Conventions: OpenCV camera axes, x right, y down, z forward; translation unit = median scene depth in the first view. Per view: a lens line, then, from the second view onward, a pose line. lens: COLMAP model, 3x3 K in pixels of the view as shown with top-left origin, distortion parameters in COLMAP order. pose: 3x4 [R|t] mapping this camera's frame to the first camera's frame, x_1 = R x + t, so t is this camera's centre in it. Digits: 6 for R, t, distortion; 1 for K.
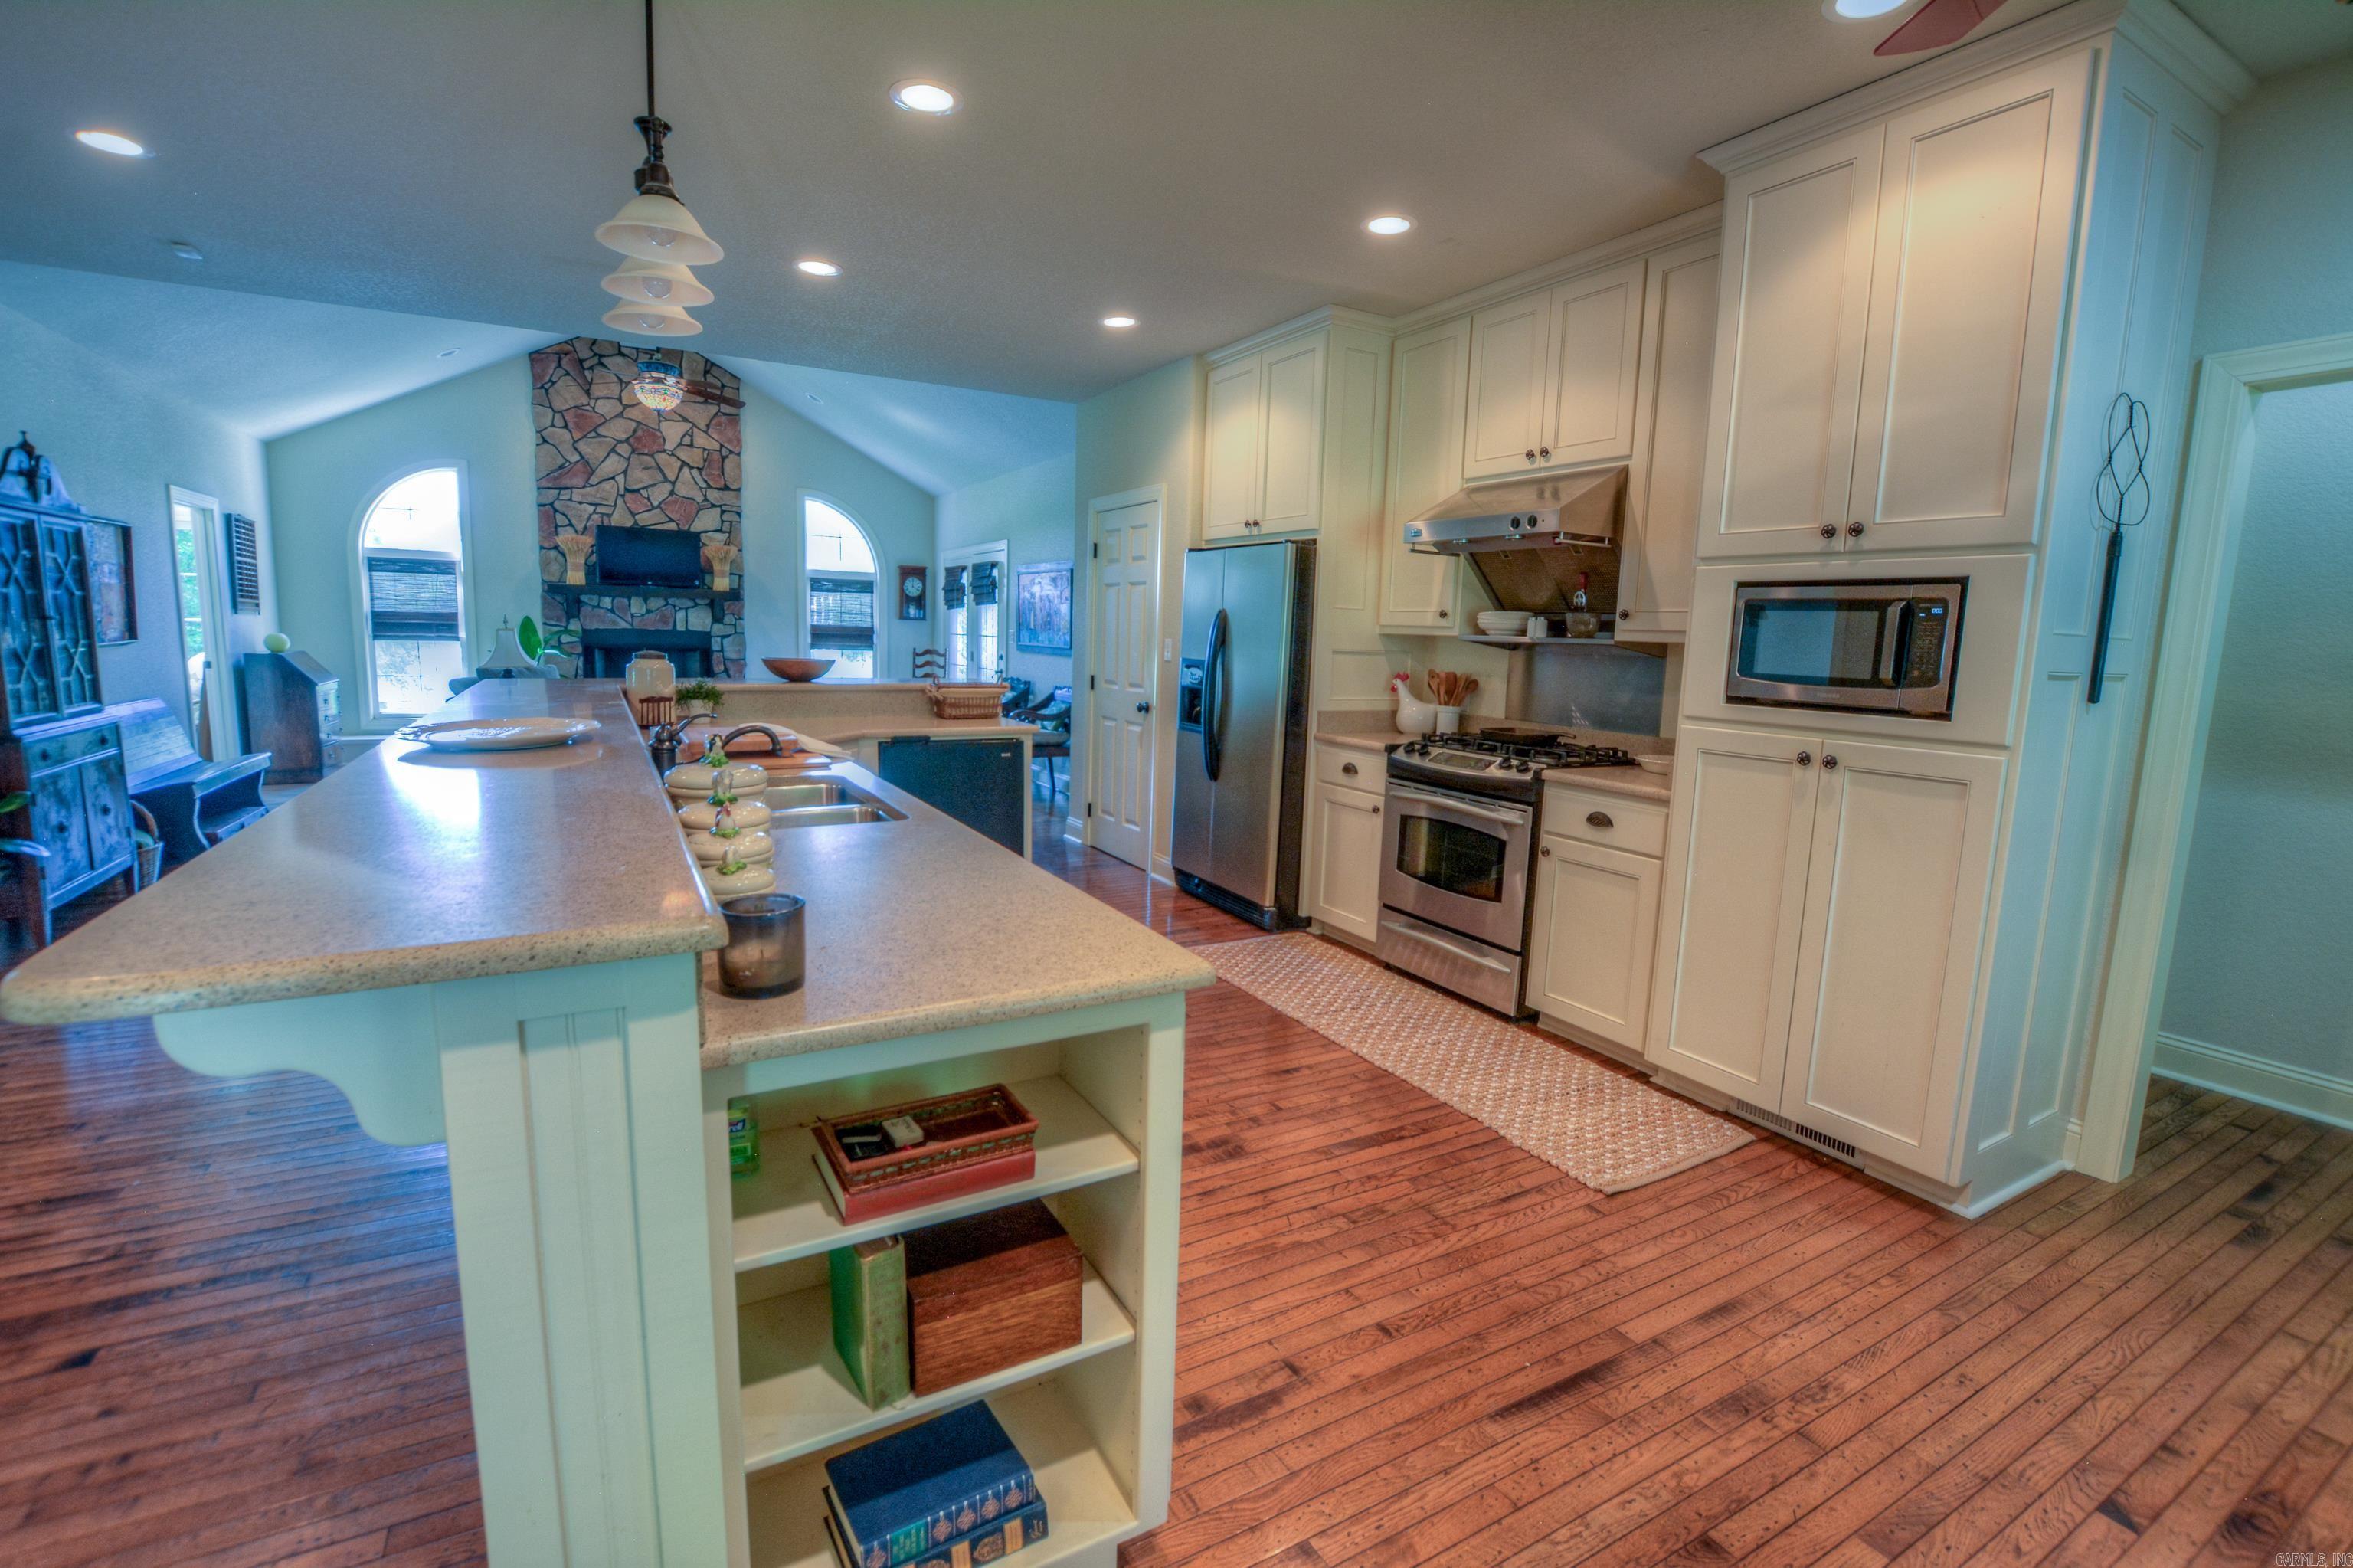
lens RADIAL K [[1038.7, 0, 1171.5], [0, 1038.7, 775.4], [0, 0, 1]] dist [-0.037713, 0.007145]
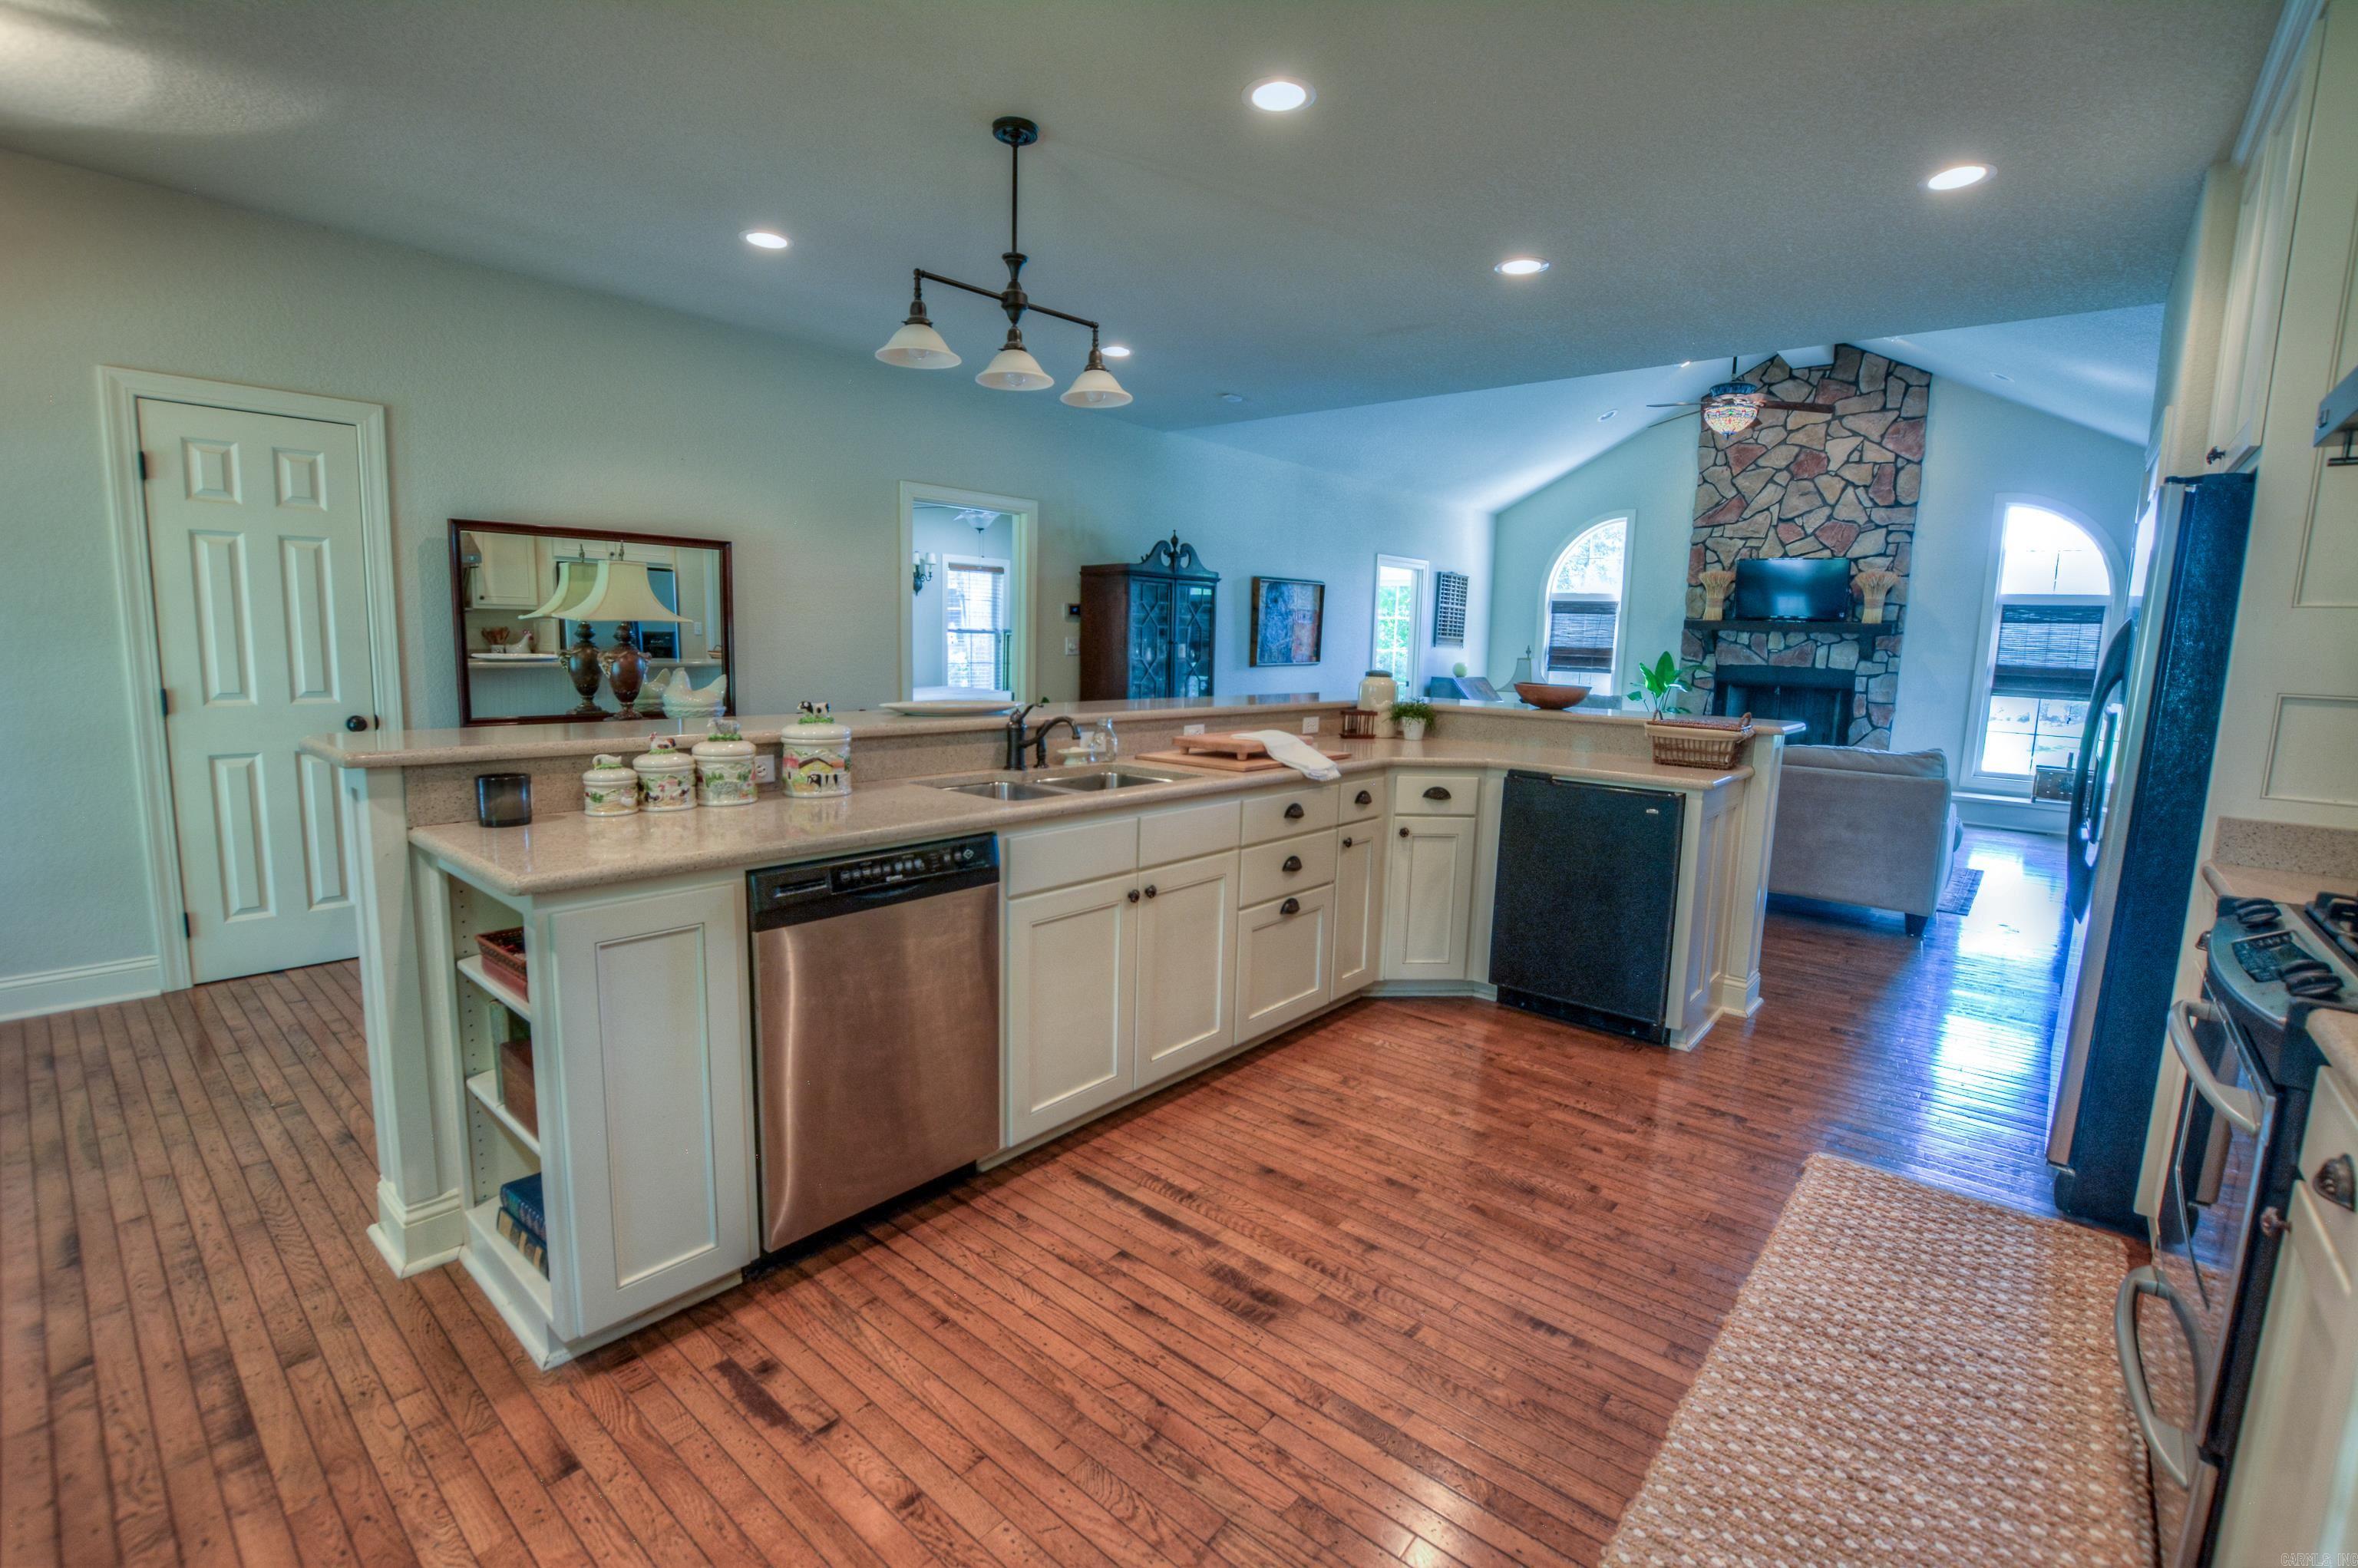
lens RADIAL K [[1033.0, 0, 1169.0], [0, 1033.0, 788.8], [0, 0, 1]] dist [-0.035058, 0.004898]
pose [[0.342416, 0.117441, -0.932180, 0.191708], [-0.145302, 0.986840, 0.070954, -0.017486], [0.928245, 0.111152, 0.354974, 0.172649]]
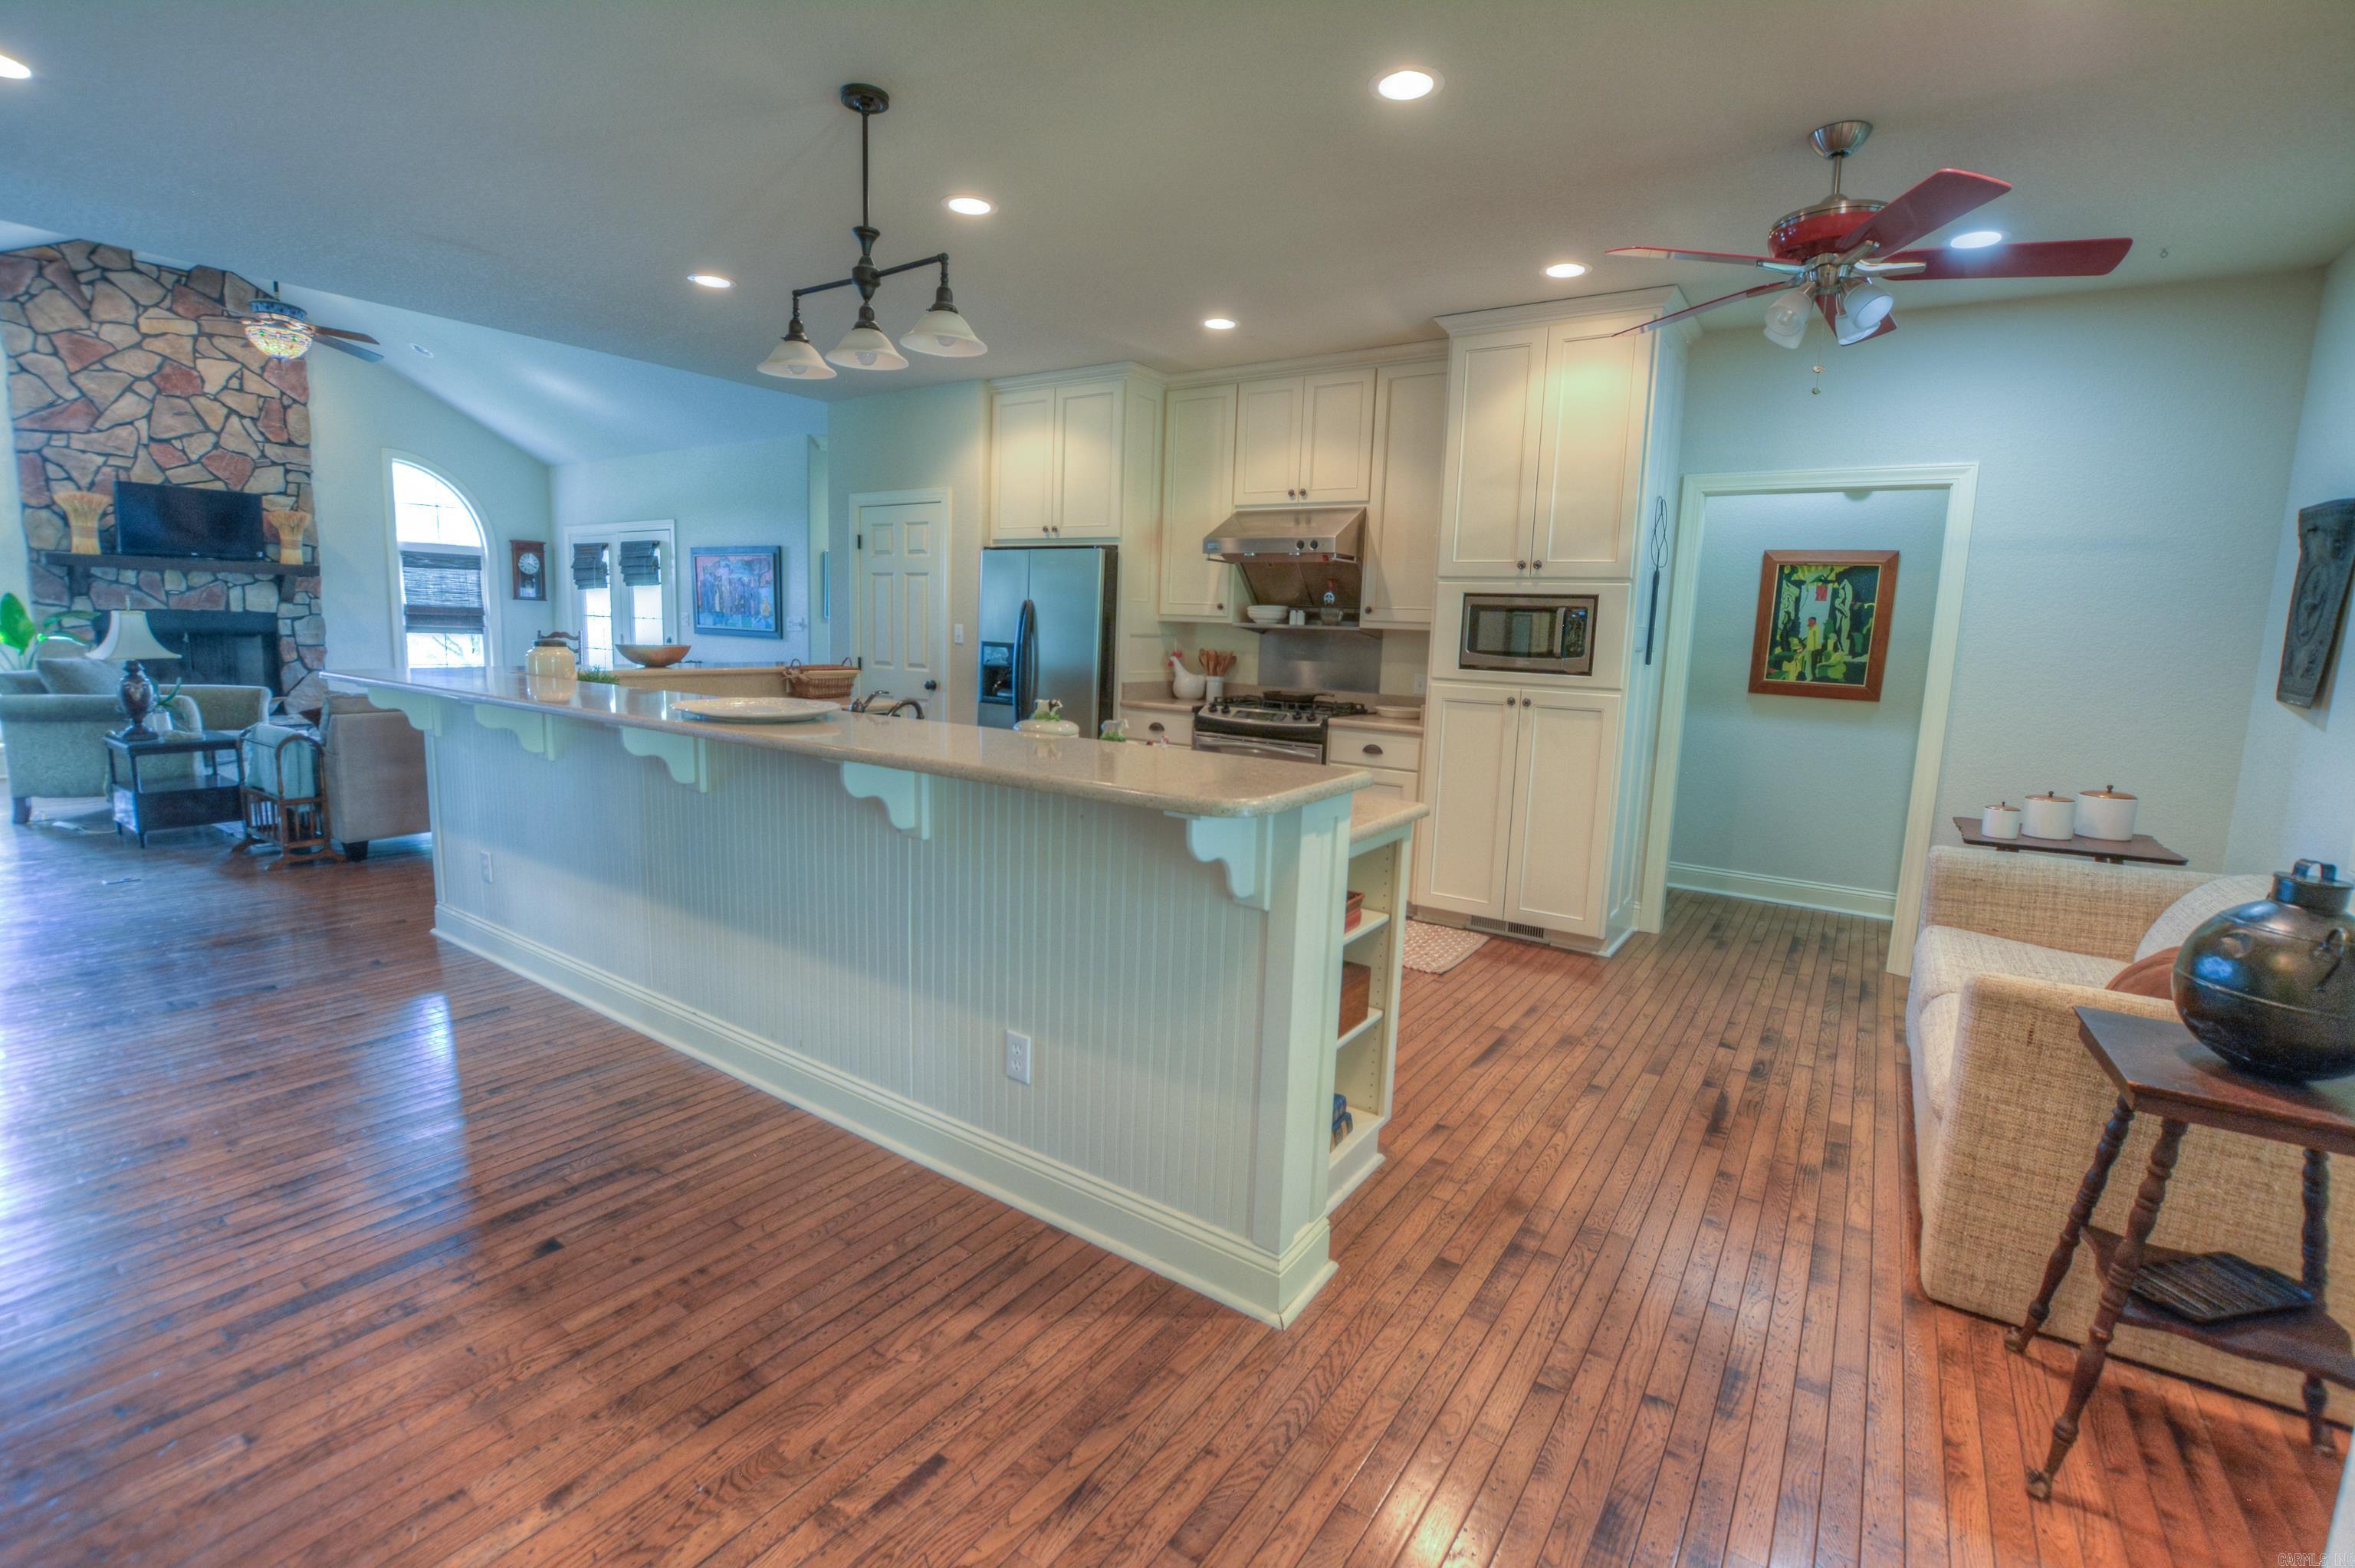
lens RADIAL K [[1050.8, 0, 1157.9], [0, 1050.8, 774.4], [0, 0, 1]] dist [-0.039192, 0.009268]
pose [[0.900668, -0.061997, 0.430062, -0.181605], [0.053168, 0.998056, 0.032531, 0.004592], [-0.431243, -0.006434, 0.902213, -0.080648]]
